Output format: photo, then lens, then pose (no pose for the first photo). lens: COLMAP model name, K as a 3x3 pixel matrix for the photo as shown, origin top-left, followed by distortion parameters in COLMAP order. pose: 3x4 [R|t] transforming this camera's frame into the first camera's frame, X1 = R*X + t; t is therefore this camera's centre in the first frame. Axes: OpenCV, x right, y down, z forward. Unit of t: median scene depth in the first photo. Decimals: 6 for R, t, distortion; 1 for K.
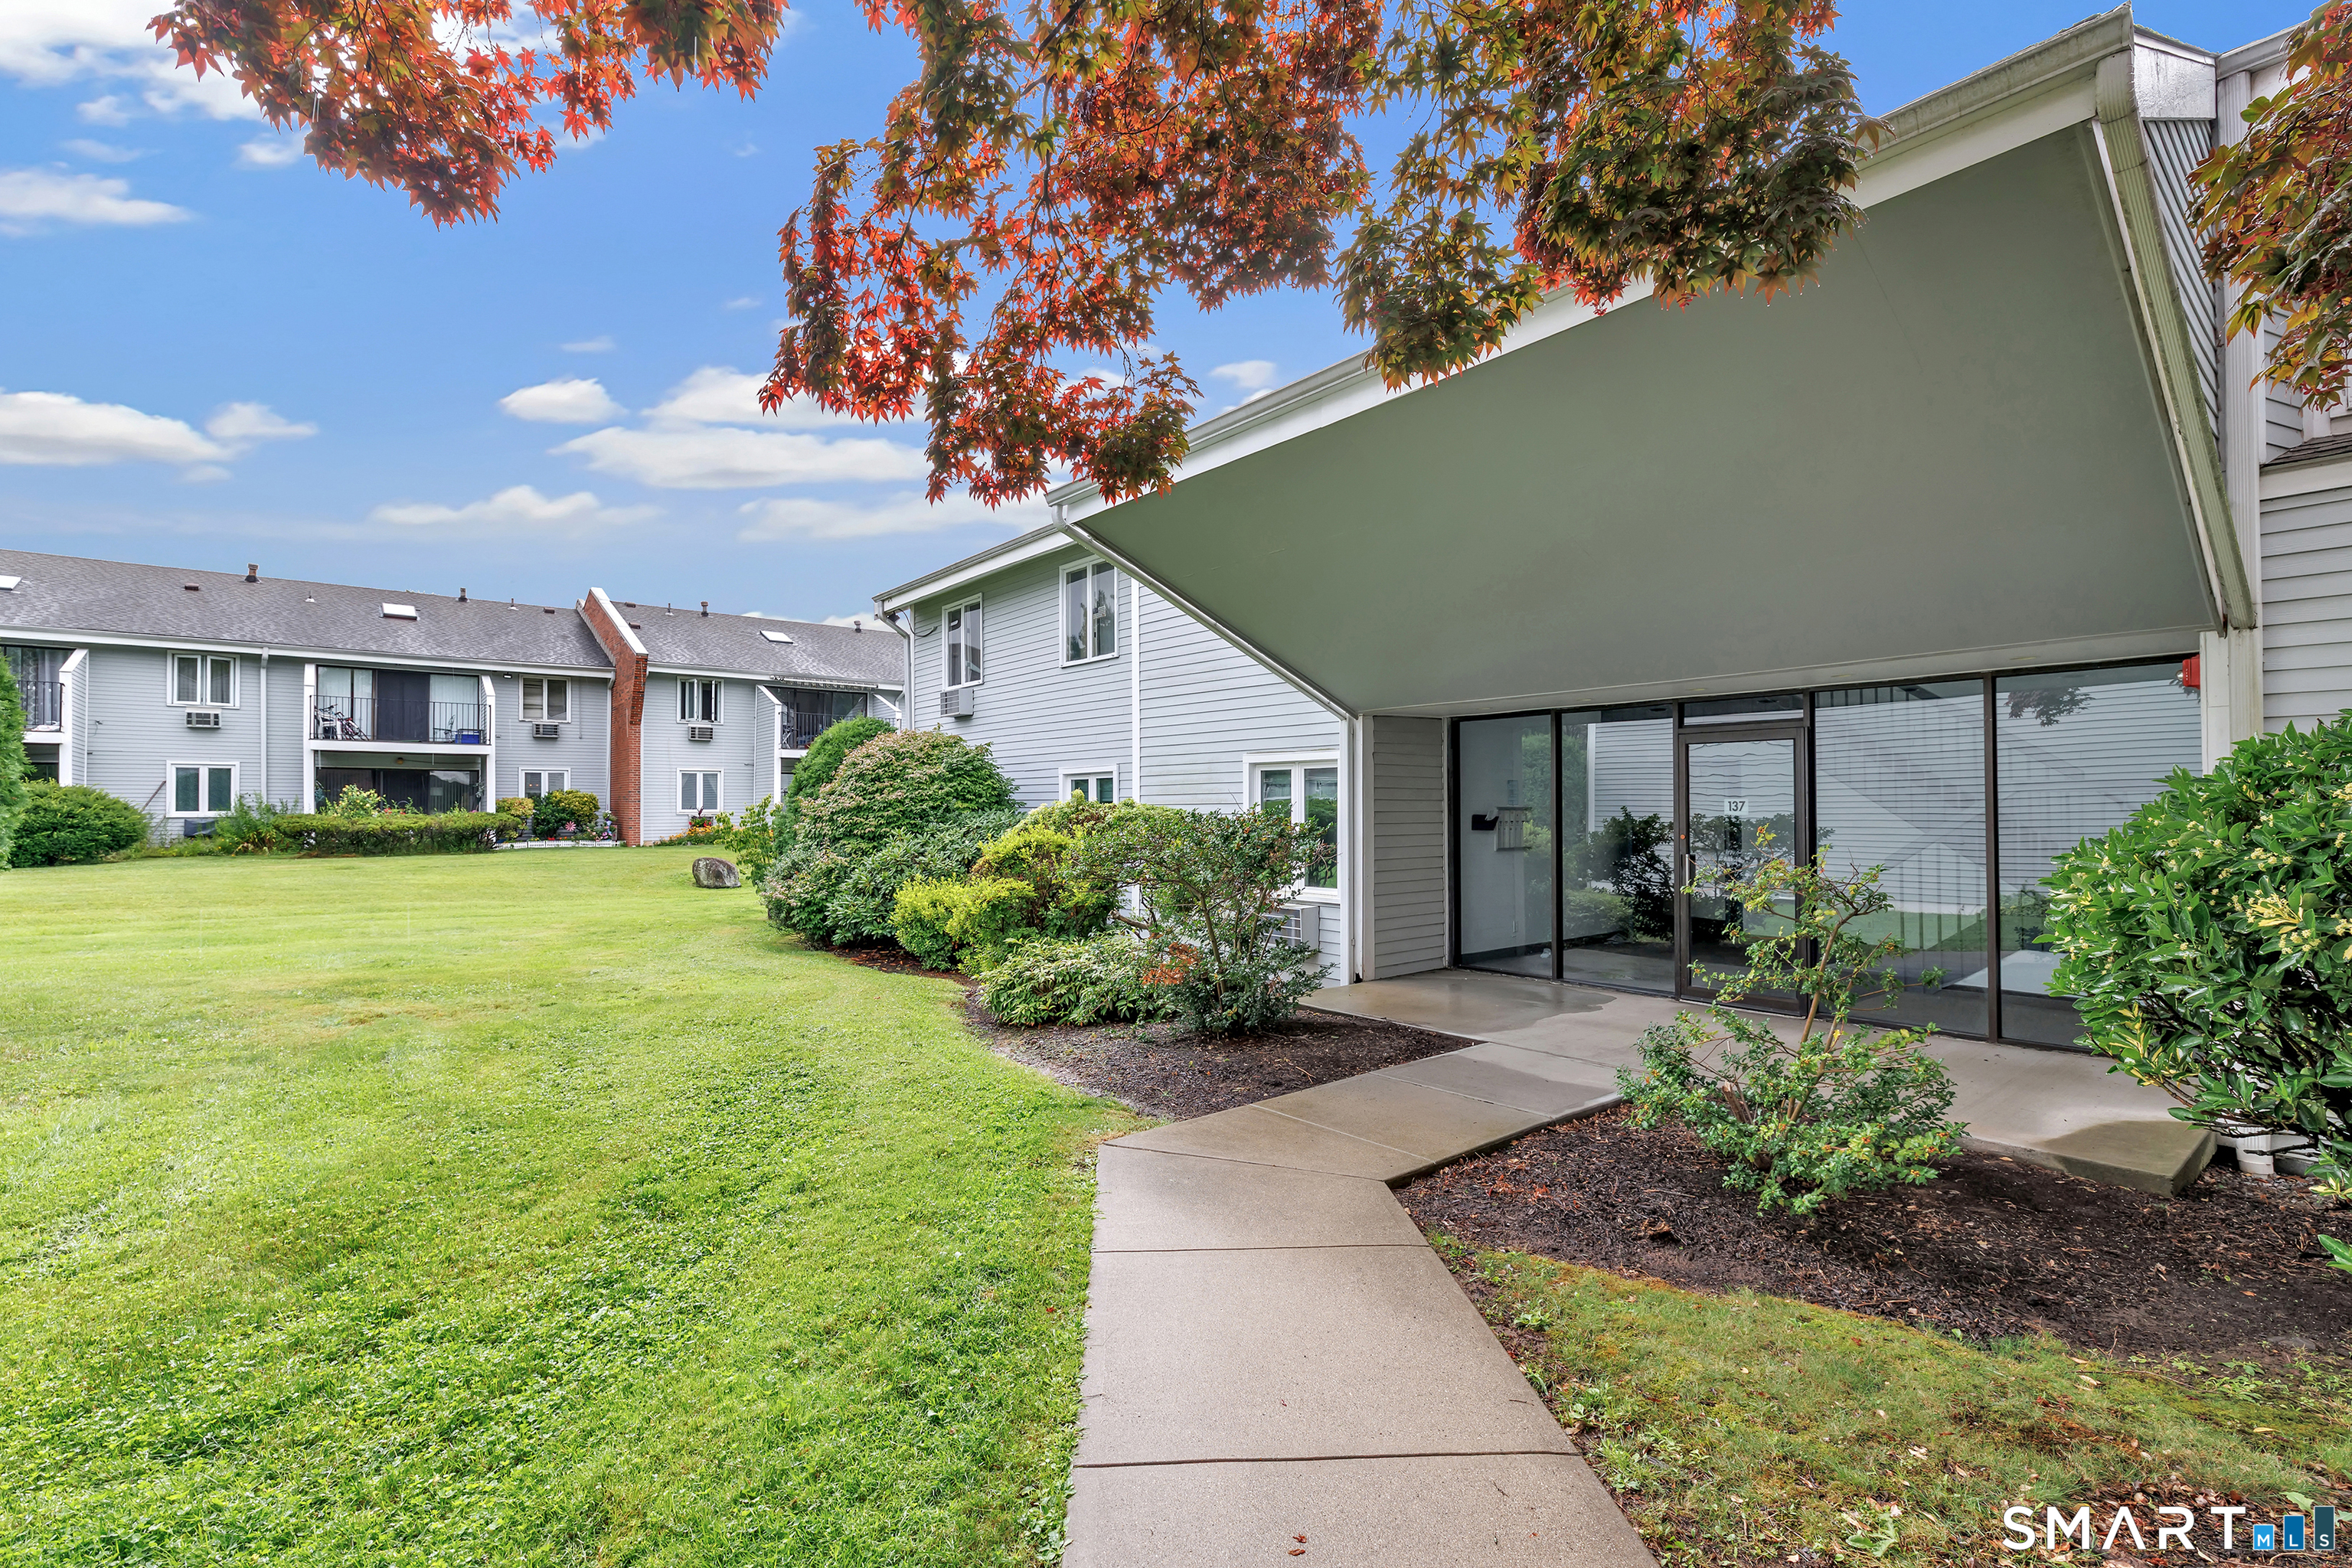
lens RADIAL K [[1020.9, 0, 1175.8], [0, 1020.9, 788.8], [0, 0, 1]] dist [-0.001468, -0.000112]
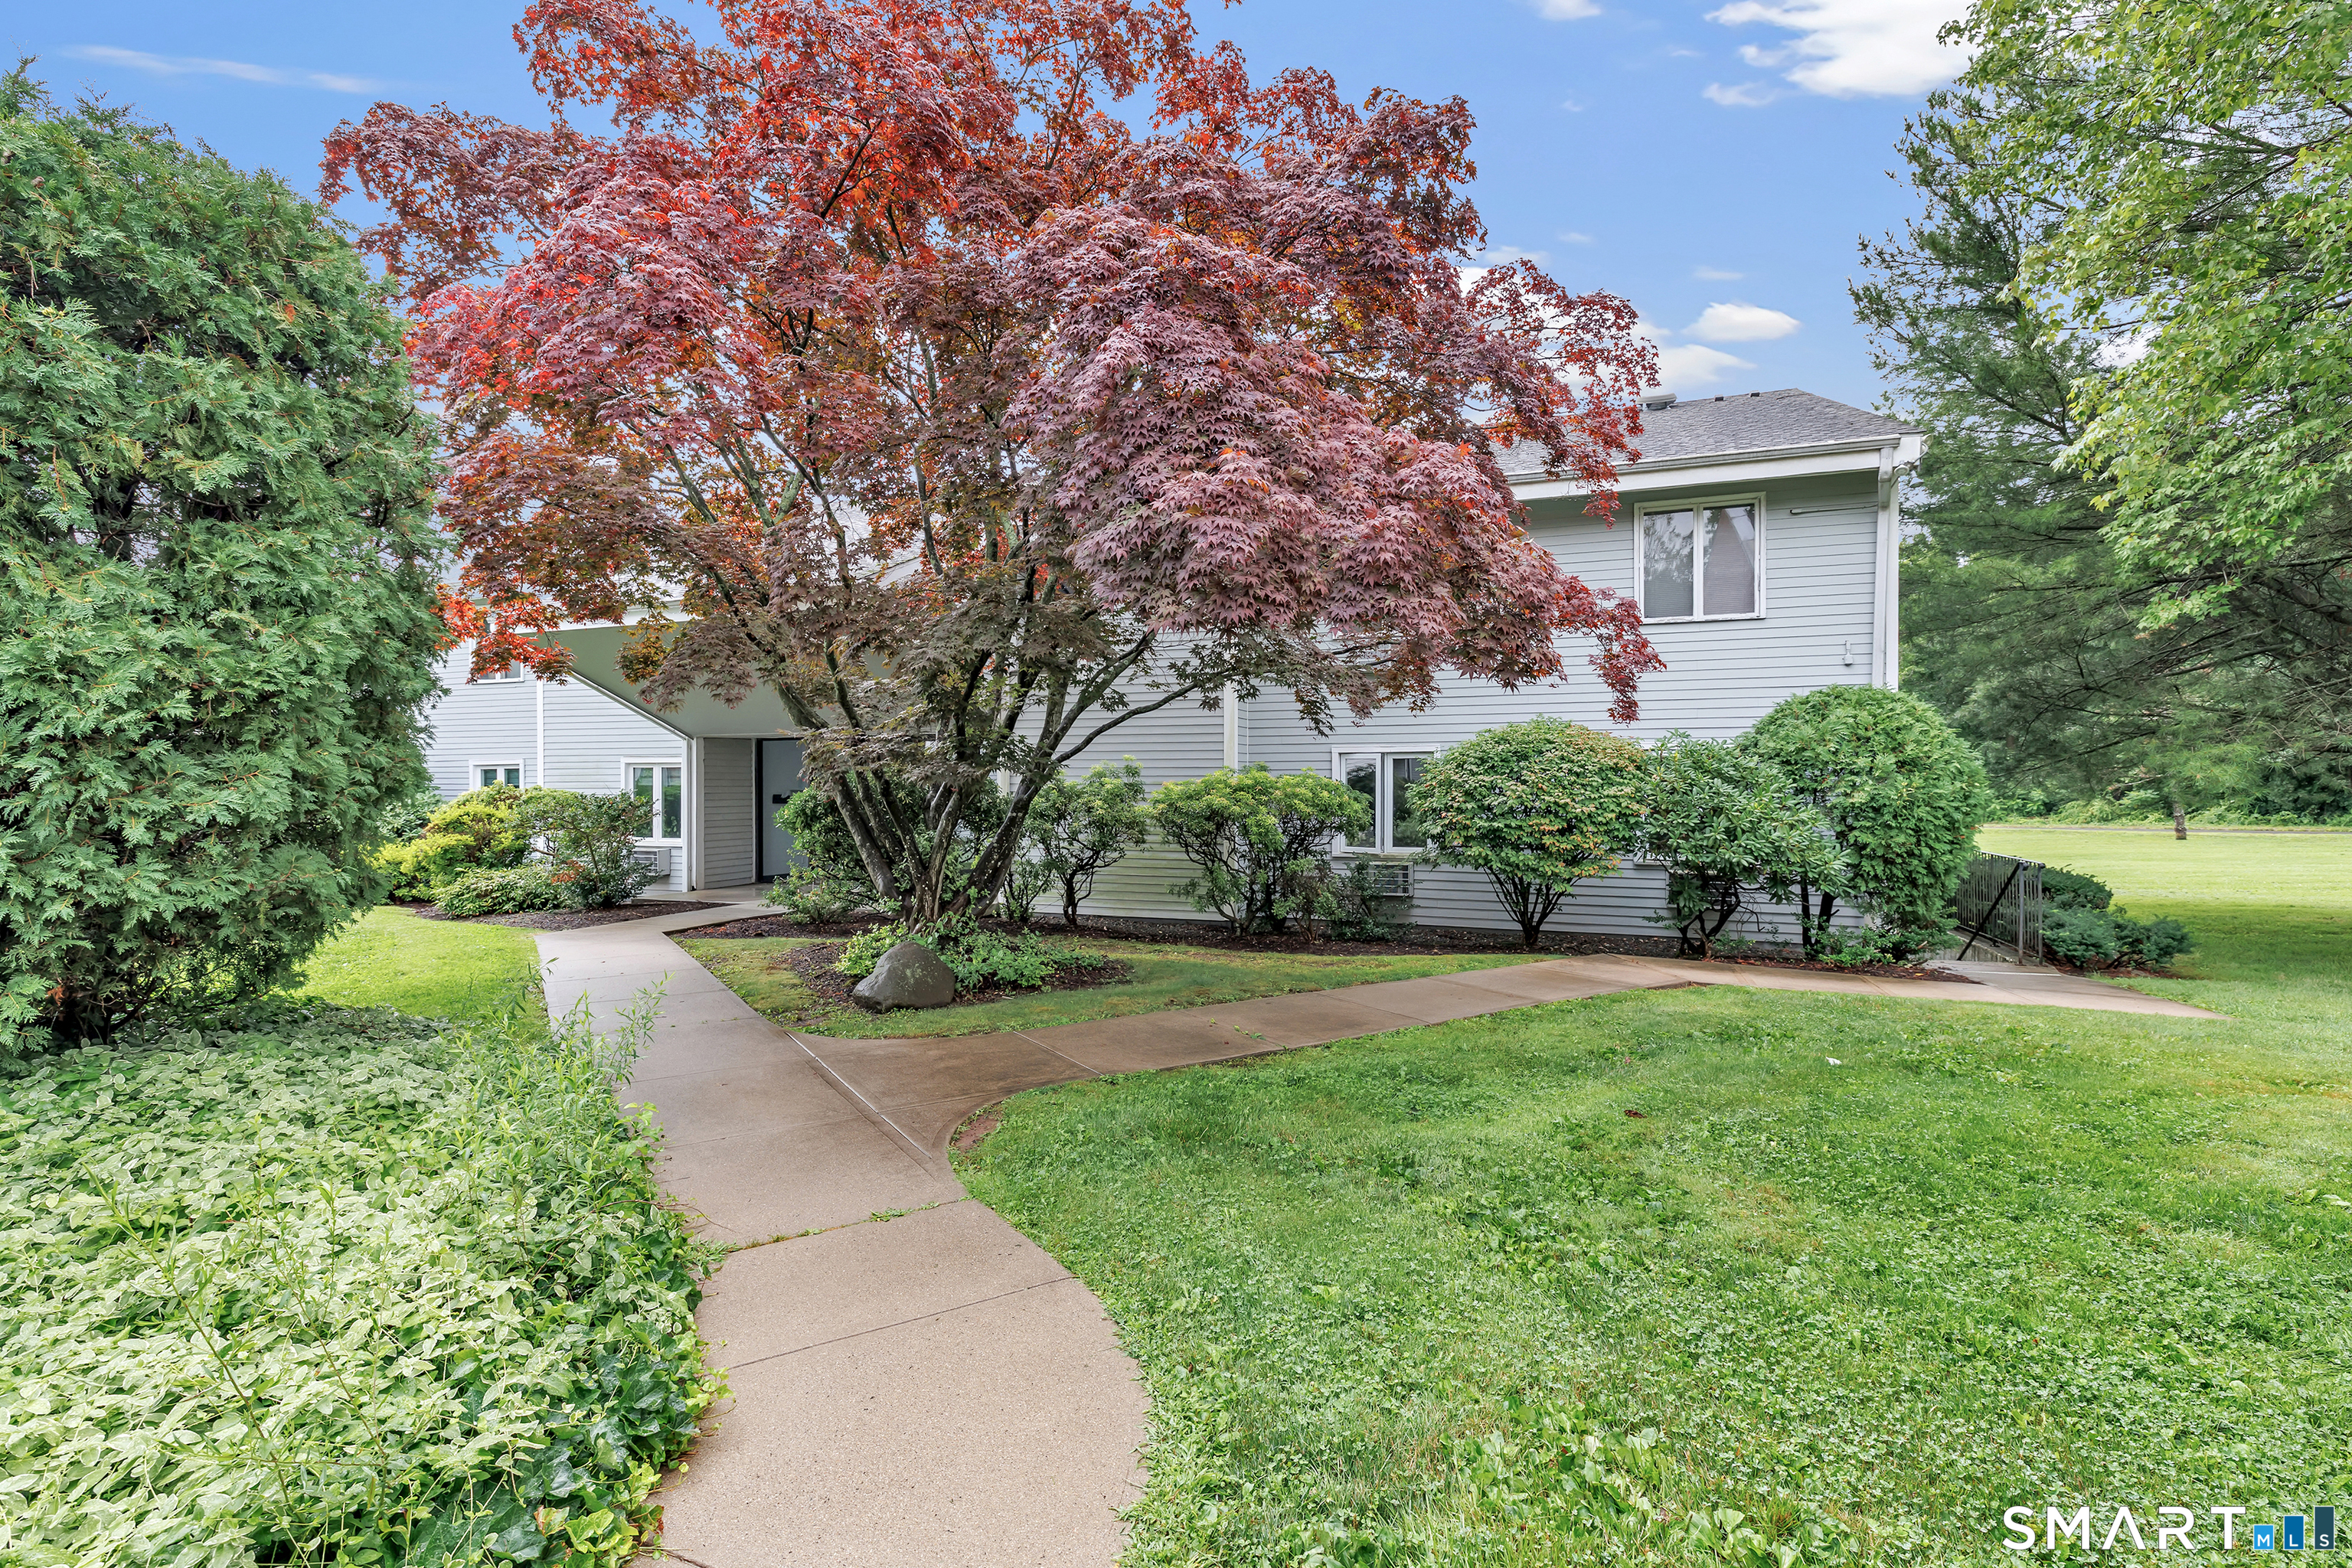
lens RADIAL K [[1020.9, 0, 1176.4], [0, 1020.9, 793.1], [0, 0, 1]] dist [-0.001468, -0.000112]
pose [[0.863485, -0.004153, 0.504357, 0.012394], [-0.006809, 0.999779, 0.019890, -0.019022], [-0.504328, -0.020609, 0.863266, -0.993379]]
